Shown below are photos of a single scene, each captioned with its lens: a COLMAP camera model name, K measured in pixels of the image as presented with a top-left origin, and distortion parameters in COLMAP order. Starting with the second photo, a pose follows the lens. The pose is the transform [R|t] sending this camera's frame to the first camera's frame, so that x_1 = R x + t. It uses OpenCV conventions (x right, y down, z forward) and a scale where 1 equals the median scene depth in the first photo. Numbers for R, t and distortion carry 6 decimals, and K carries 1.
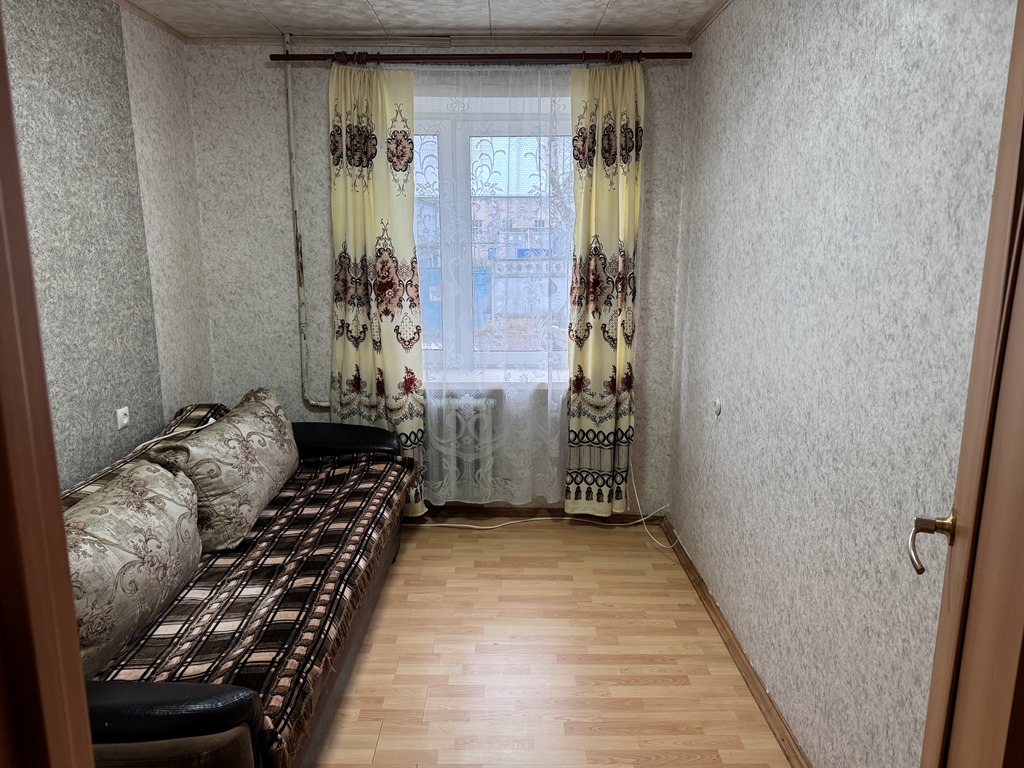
lens RADIAL K [[710.4, 0, 513.0], [0, 710.4, 380.5], [0, 0, 1]] dist [0.074503, -0.097195]
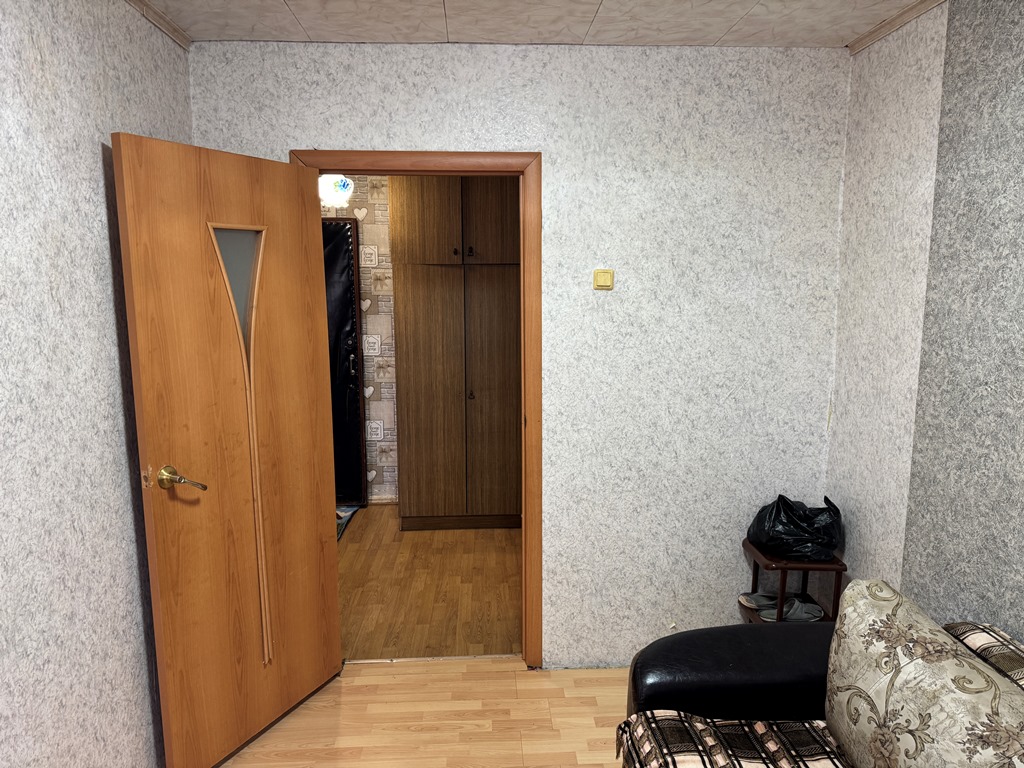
lens RADIAL K [[710.4, 0, 513.0], [0, 710.4, 380.5], [0, 0, 1]] dist [0.074503, -0.097195]
pose [[-0.999306, 0.009736, -0.035945, -0.115646], [-0.002790, 0.942932, 0.332973, -0.465295], [0.037135, 0.332842, -0.942251, 2.058915]]
